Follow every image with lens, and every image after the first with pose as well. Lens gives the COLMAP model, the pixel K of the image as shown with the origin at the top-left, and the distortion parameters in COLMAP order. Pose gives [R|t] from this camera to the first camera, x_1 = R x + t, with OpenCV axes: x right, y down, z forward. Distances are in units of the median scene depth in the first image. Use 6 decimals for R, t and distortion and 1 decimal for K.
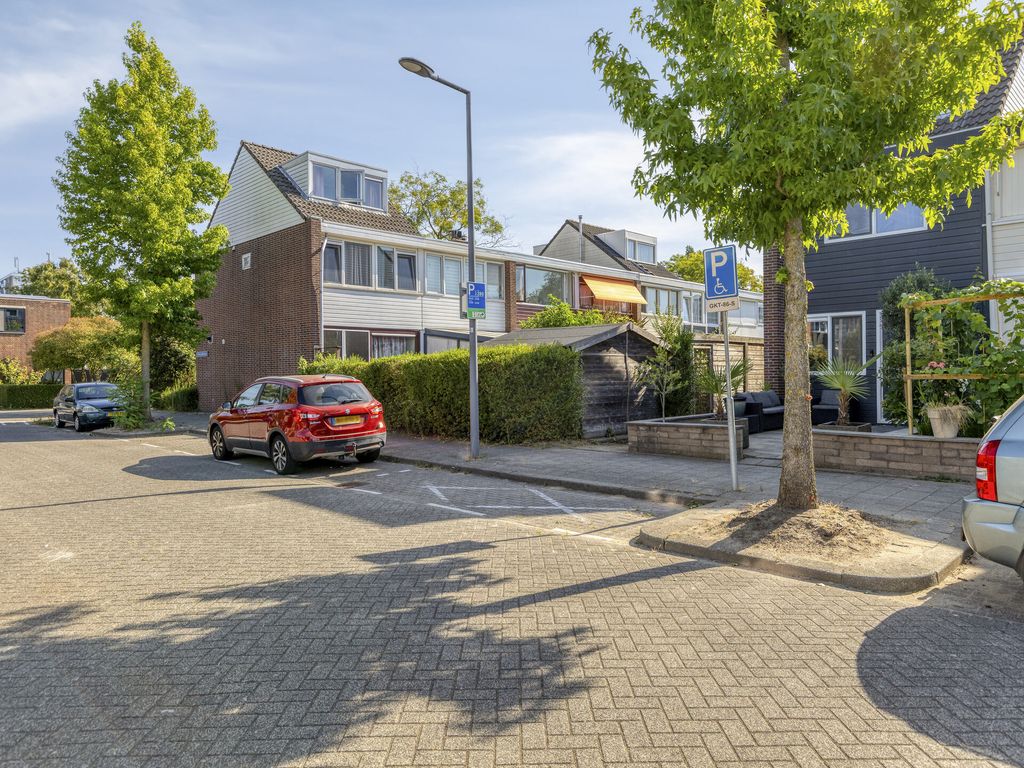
lens RADIAL K [[697.4, 0, 518.4], [0, 697.4, 377.1], [0, 0, 1]] dist [0.005467, -0.005581]
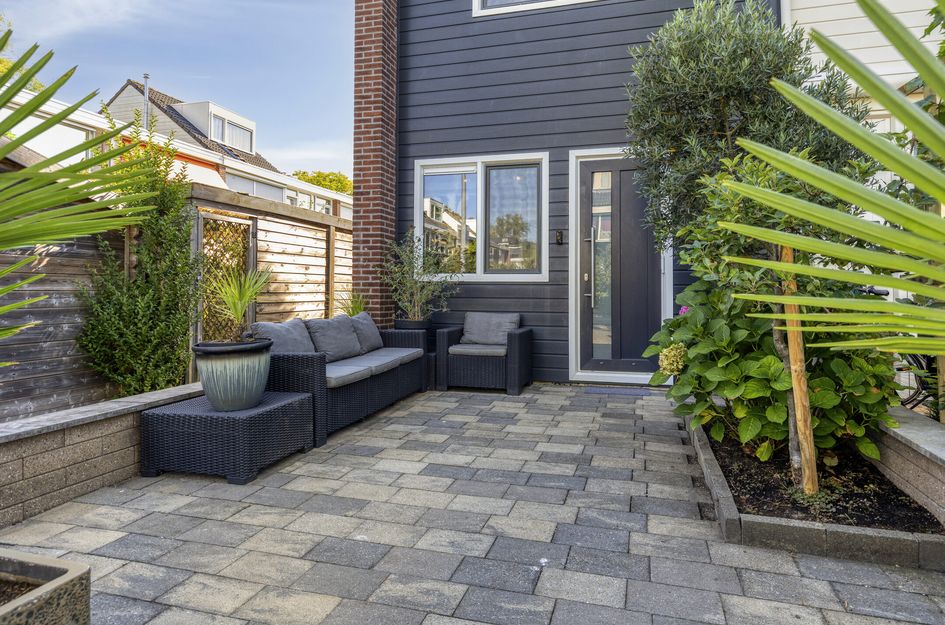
lens RADIAL K [[566.4, 0, 472.9], [0, 566.4, 277.9], [0, 0, 1]] dist [-0.001614, 0.000131]
pose [[0.881069, 0.022230, 0.472465, 0.346309], [-0.009749, 0.999536, -0.028849, 0.008212], [-0.472887, 0.020812, 0.880877, 0.888898]]
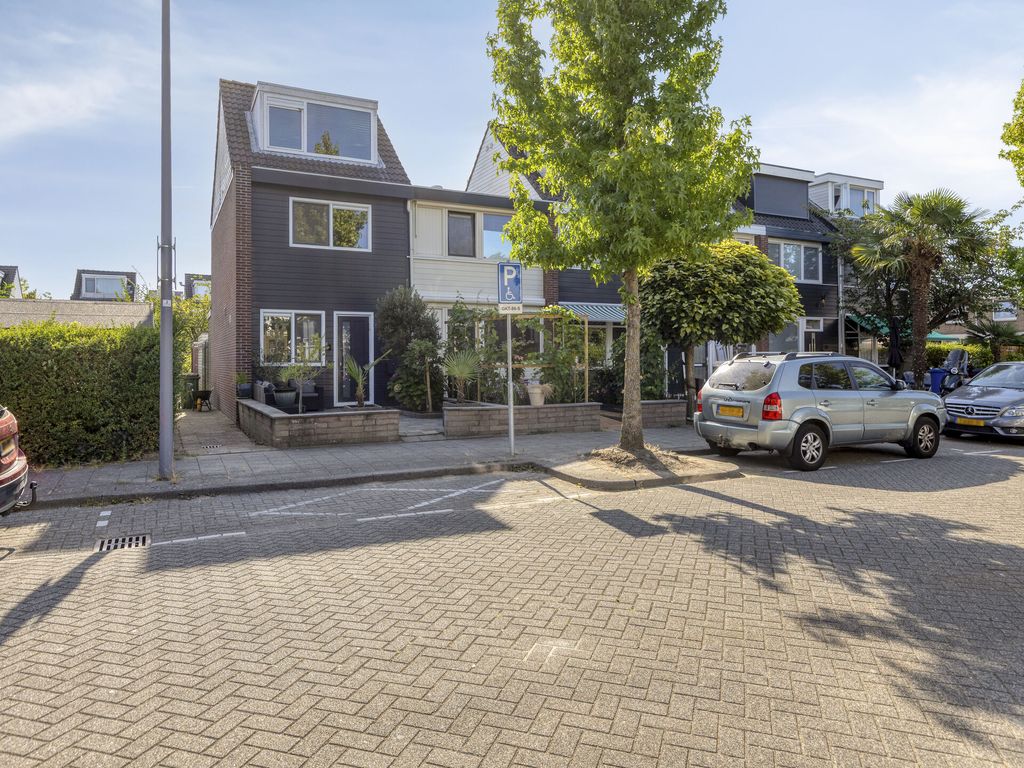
lens RADIAL K [[697.4, 0, 509.2], [0, 697.4, 357.3], [0, 0, 1]] dist [0.005467, -0.005581]
pose [[0.319930, 0.010953, 0.947378, -0.670214], [0.007789, 0.999869, -0.014190, 0.001824], [-0.947409, 0.011919, 0.319803, 0.443178]]
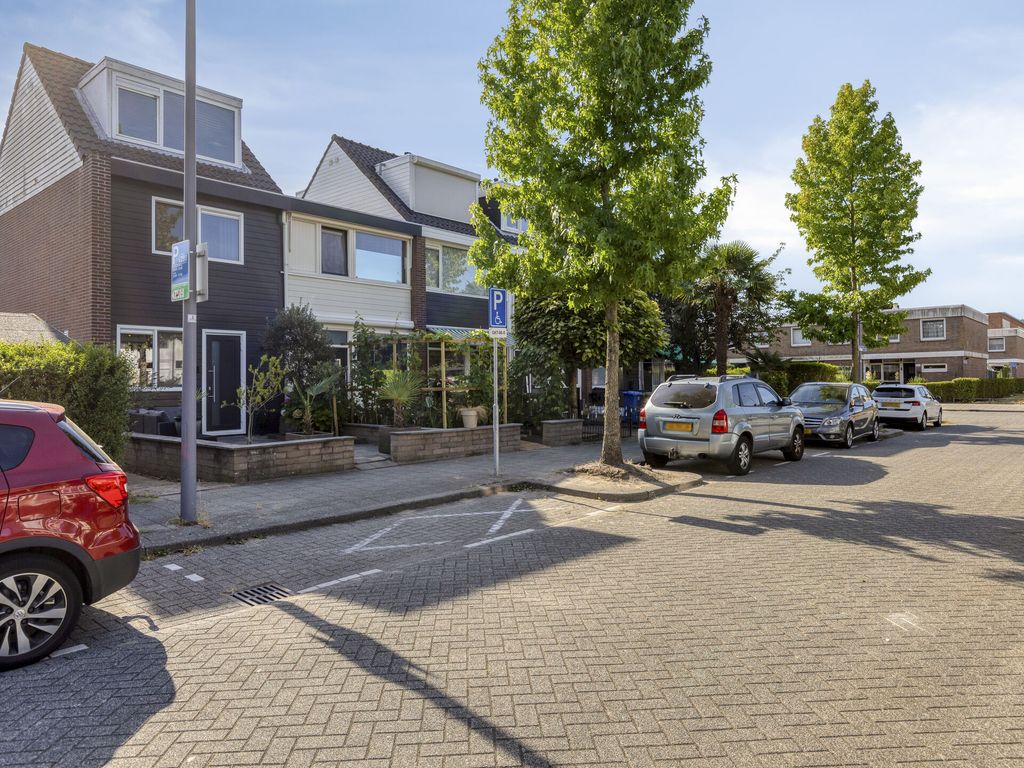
lens RADIAL K [[697.4, 0, 513.4], [0, 697.4, 376.7], [0, 0, 1]] dist [0.005467, -0.005581]
pose [[-0.060191, 0.015337, 0.998069, -0.738661], [0.015508, 0.999776, -0.014428, -0.002241], [-0.998066, 0.014610, -0.060415, 0.777694]]
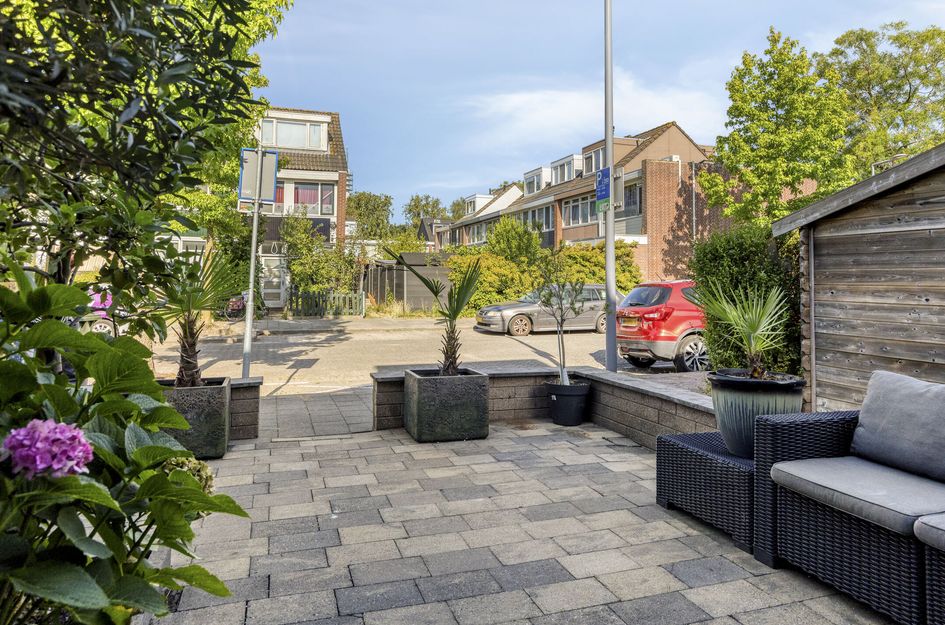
lens RADIAL K [[606.2, 0, 474.6], [0, 606.2, 312.3], [0, 0, 1]] dist [-0.003935, 0.000295]
pose [[-0.446210, 0.054216, -0.893285, 0.669679], [-0.005304, 0.997985, 0.063220, -0.009255], [0.894913, 0.032948, -0.445023, 1.223171]]
